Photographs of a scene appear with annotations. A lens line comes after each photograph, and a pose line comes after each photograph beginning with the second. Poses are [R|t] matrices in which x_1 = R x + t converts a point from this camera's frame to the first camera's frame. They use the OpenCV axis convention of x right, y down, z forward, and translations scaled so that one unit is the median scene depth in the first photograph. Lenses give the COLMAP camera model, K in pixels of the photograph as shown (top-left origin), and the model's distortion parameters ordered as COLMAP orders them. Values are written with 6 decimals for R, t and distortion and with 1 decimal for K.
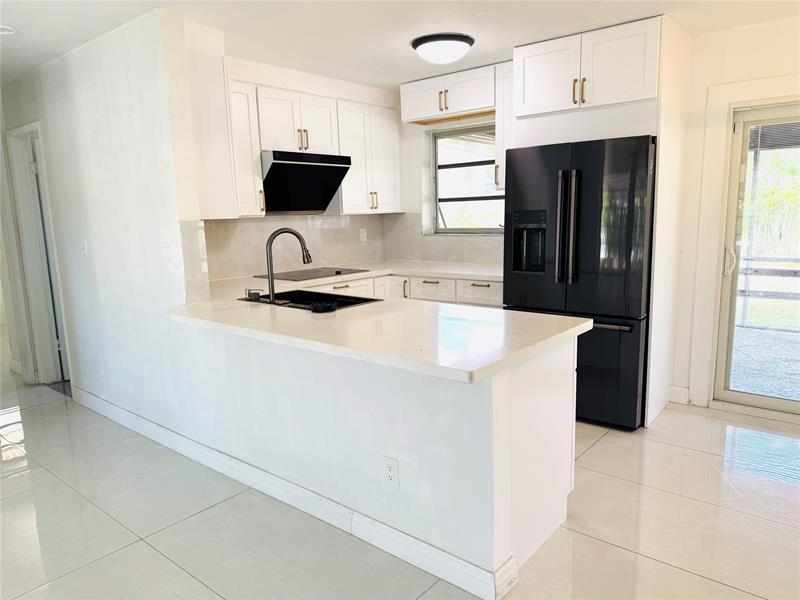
lens RADIAL K [[560.2, 0, 408.2], [0, 560.2, 306.9], [0, 0, 1]] dist [0.069651, 0.002580]
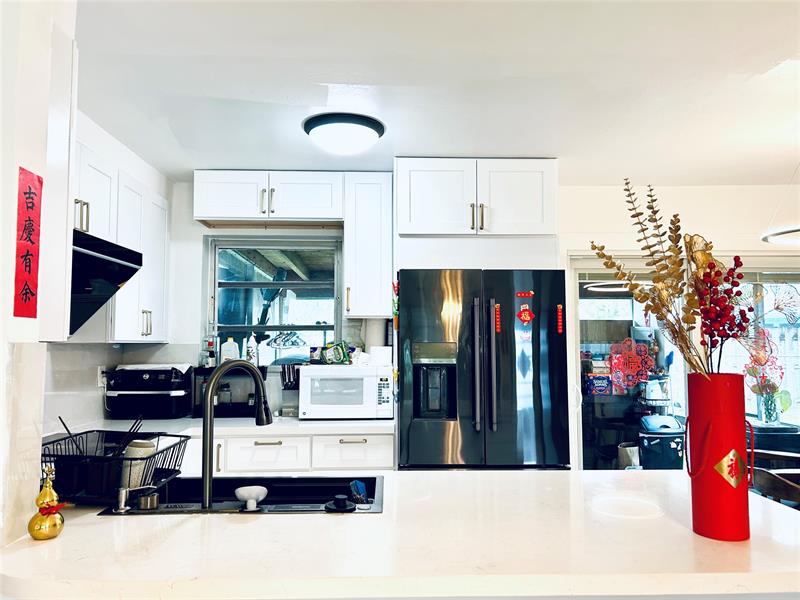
lens RADIAL K [[596.0, 0, 401.6], [0, 596.0, 294.1], [0, 0, 1]] dist [0.015880, -0.007406]
pose [[0.742474, 0.083202, 0.664688, -0.347585], [0.096356, 0.968673, -0.228886, -0.038993], [-0.662909, 0.233989, 0.711197, 0.343900]]
